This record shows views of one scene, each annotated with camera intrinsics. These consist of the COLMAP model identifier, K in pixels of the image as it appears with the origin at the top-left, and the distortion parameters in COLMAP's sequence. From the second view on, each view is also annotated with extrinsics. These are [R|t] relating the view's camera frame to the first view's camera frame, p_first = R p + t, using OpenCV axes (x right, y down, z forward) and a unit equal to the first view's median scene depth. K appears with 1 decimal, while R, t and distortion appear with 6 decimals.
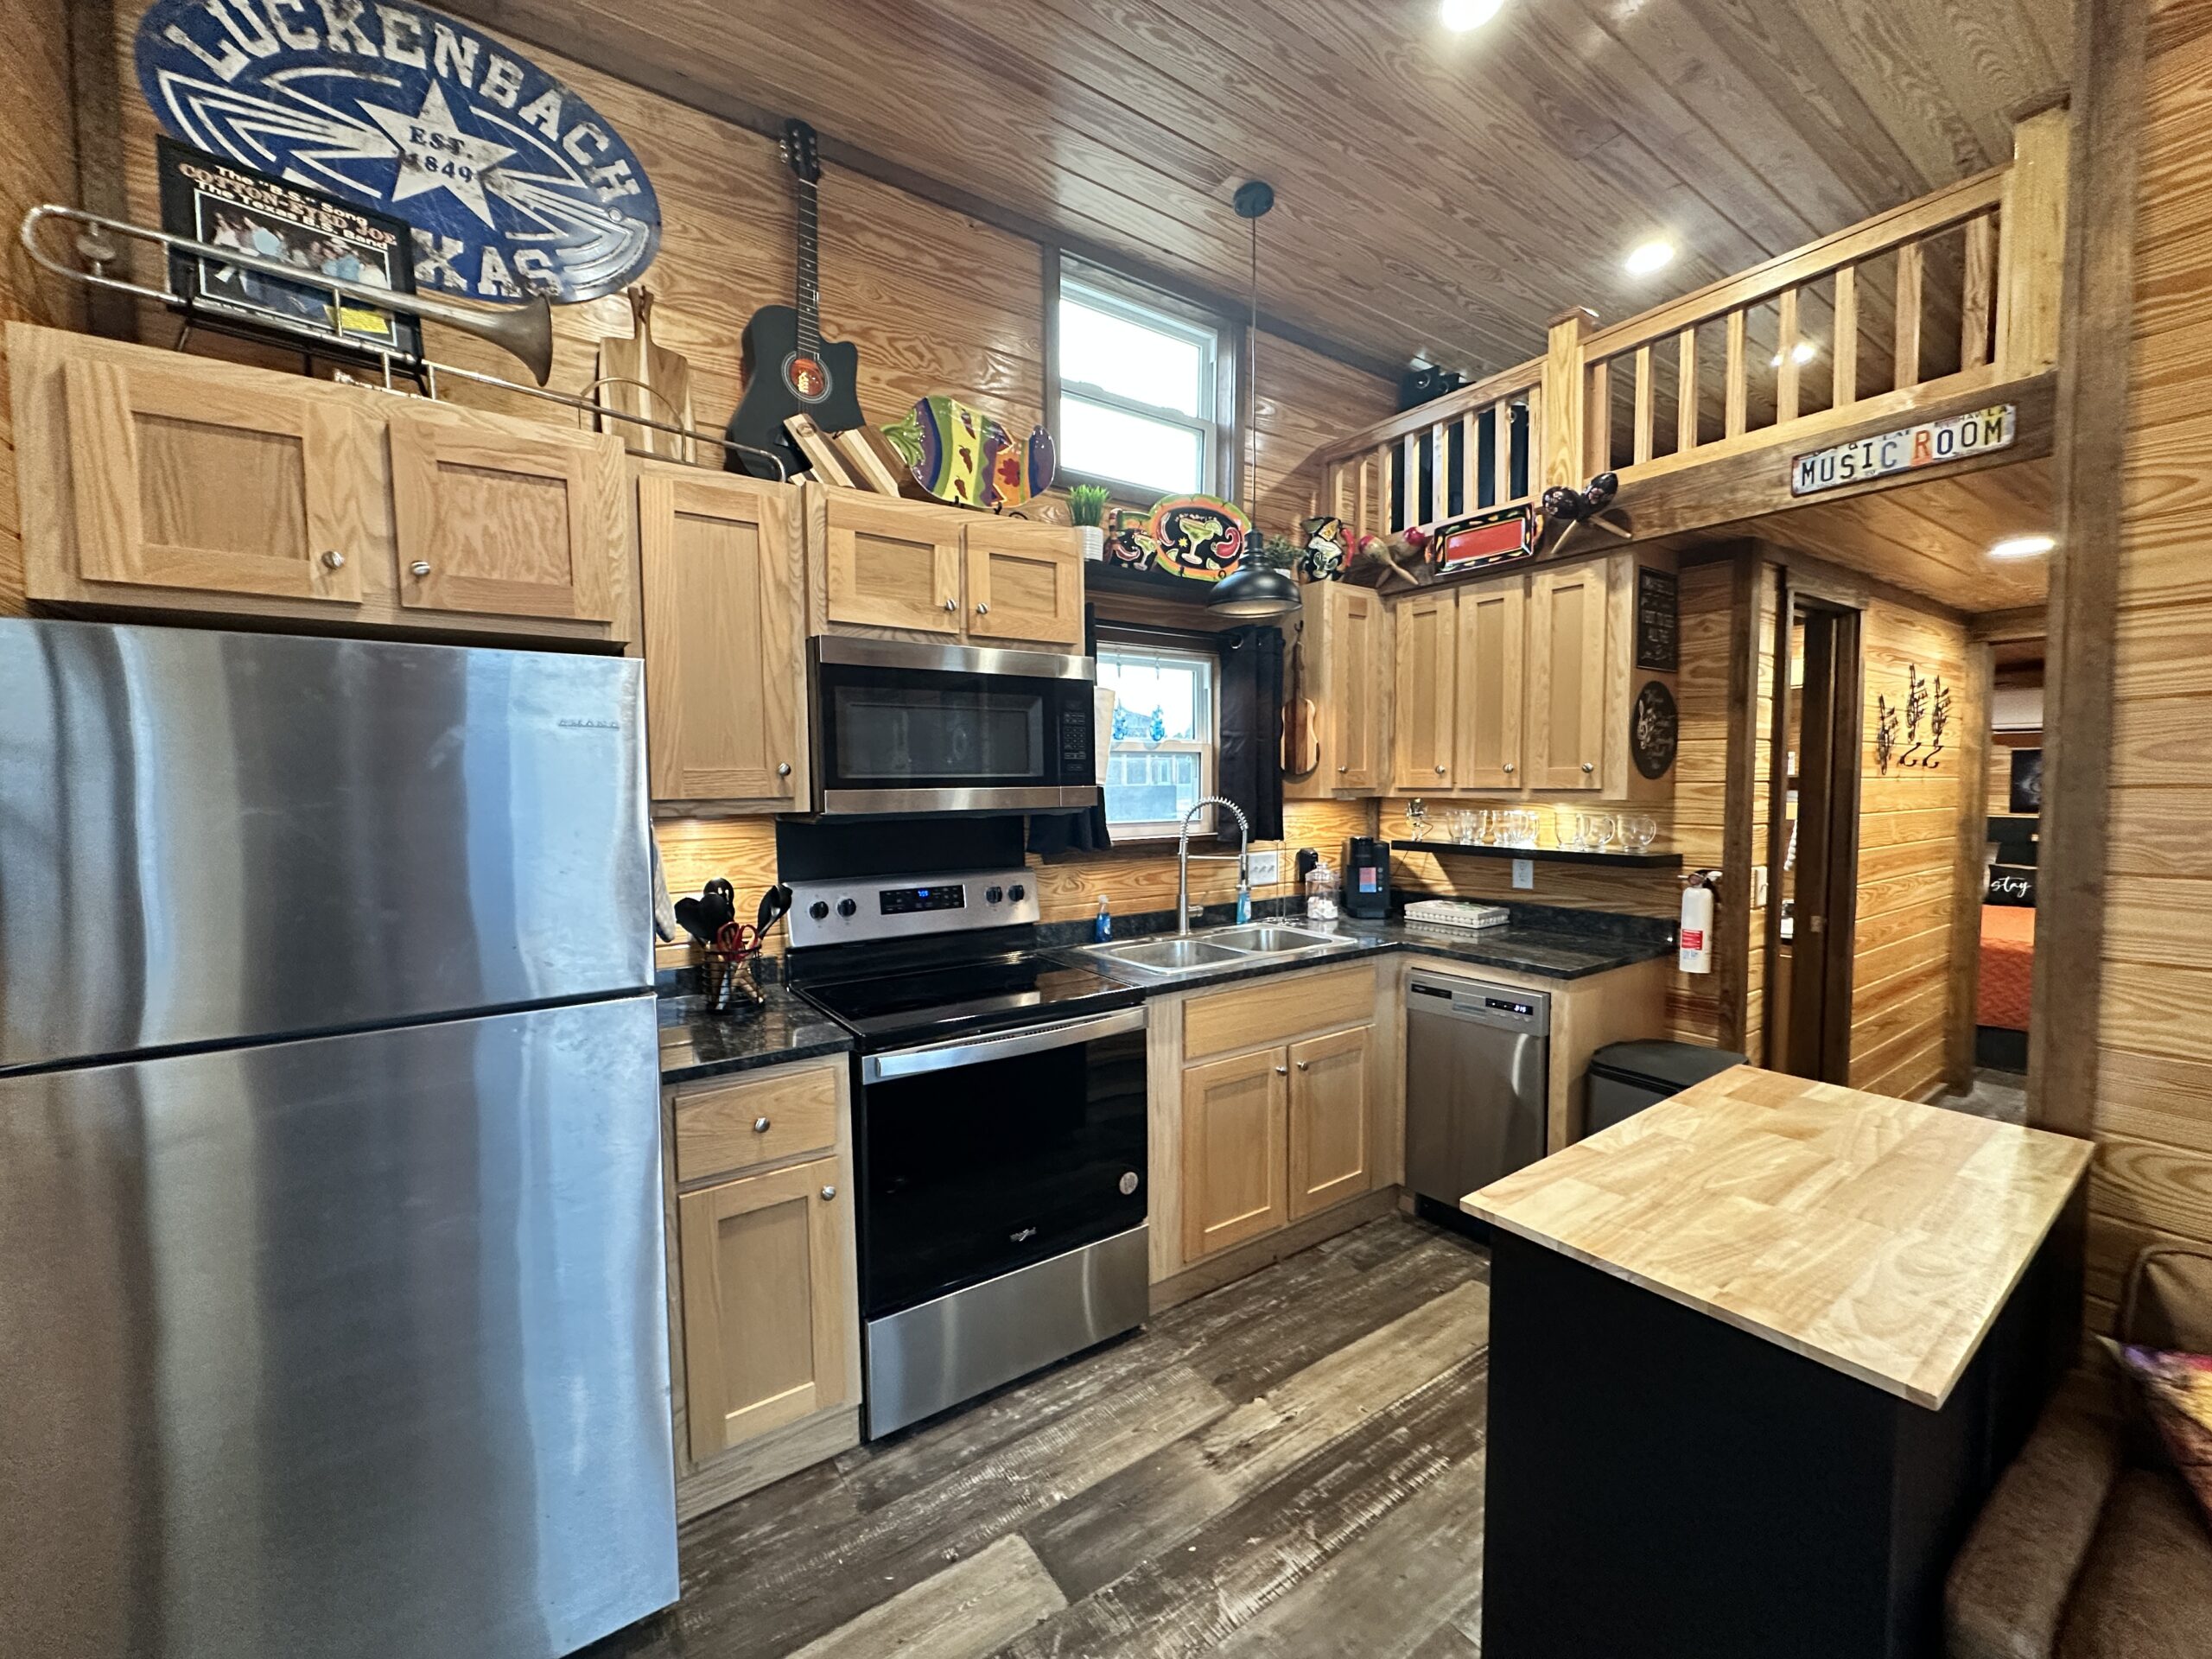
lens RADIAL K [[881.3, 0, 1109.1], [0, 881.3, 829.9], [0, 0, 1]] dist [0.000311, 0.000225]
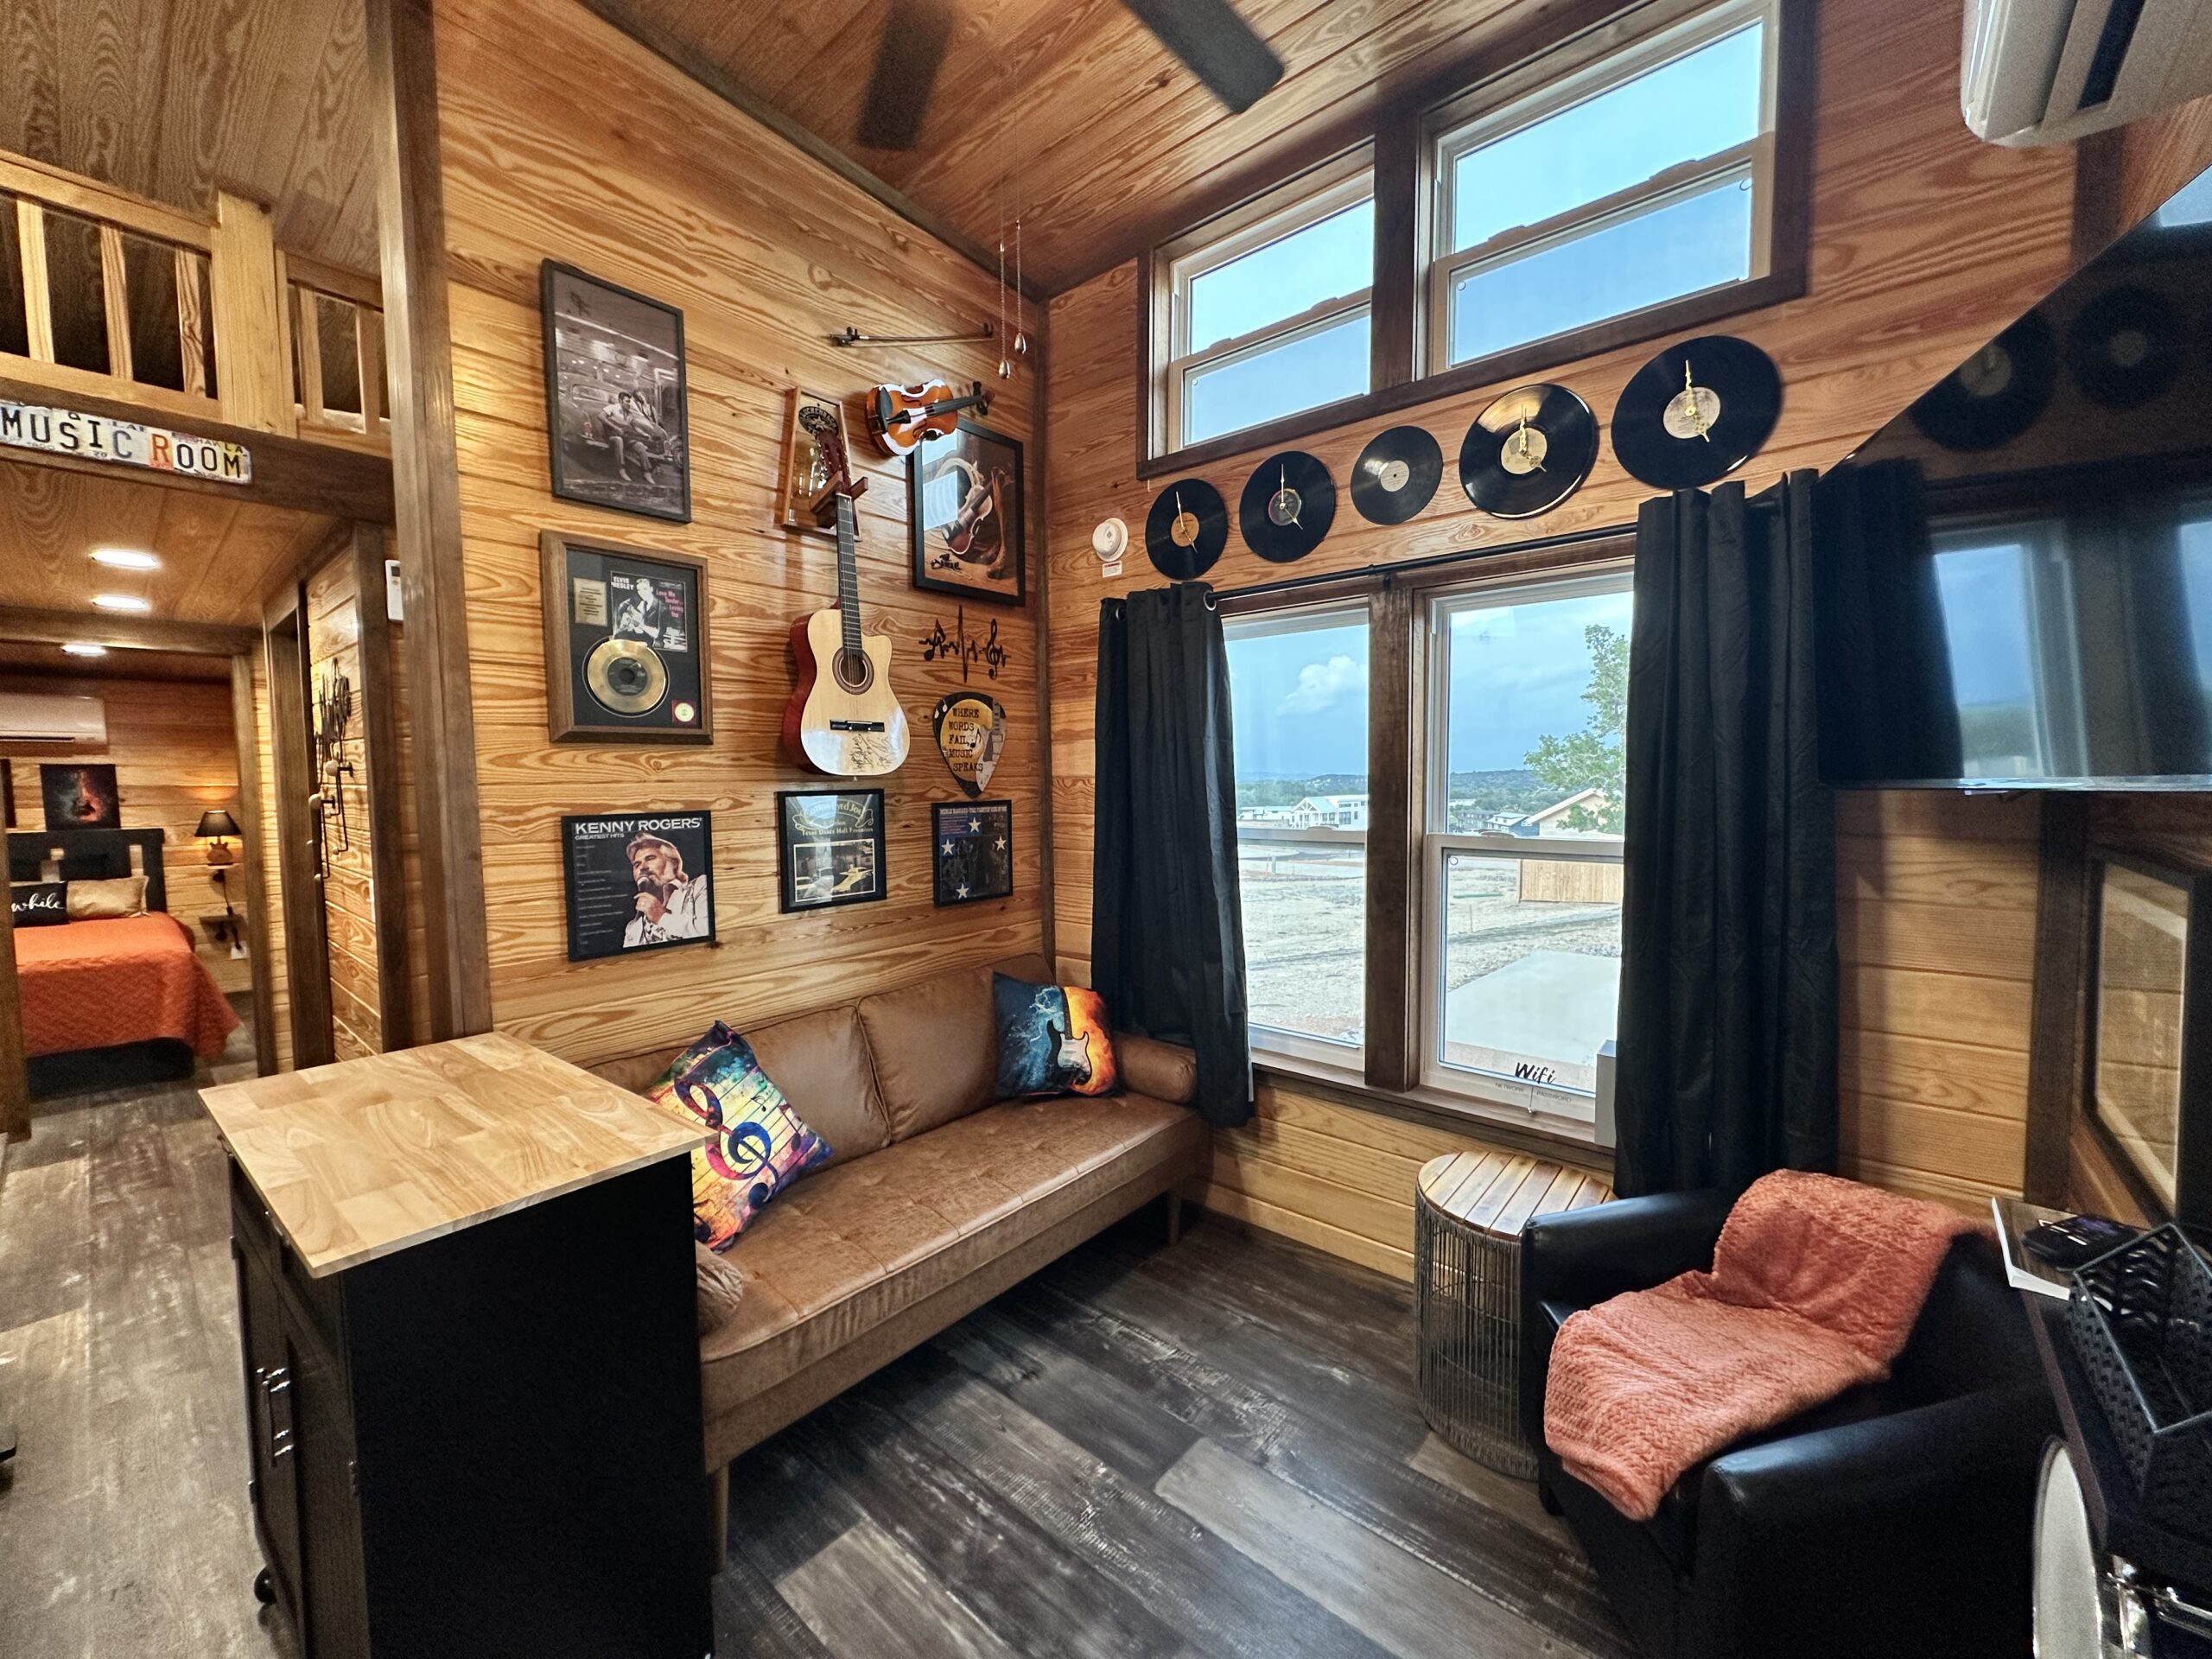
lens RADIAL K [[881.3, 0, 1096.2], [0, 881.3, 829.6], [0, 0, 1]] dist [0.000311, 0.000225]
pose [[-0.250636, -0.046581, 0.966960, -0.300690], [0.066361, 0.995665, 0.065165, -0.001236], [-0.965804, 0.080502, -0.246459, 0.231678]]
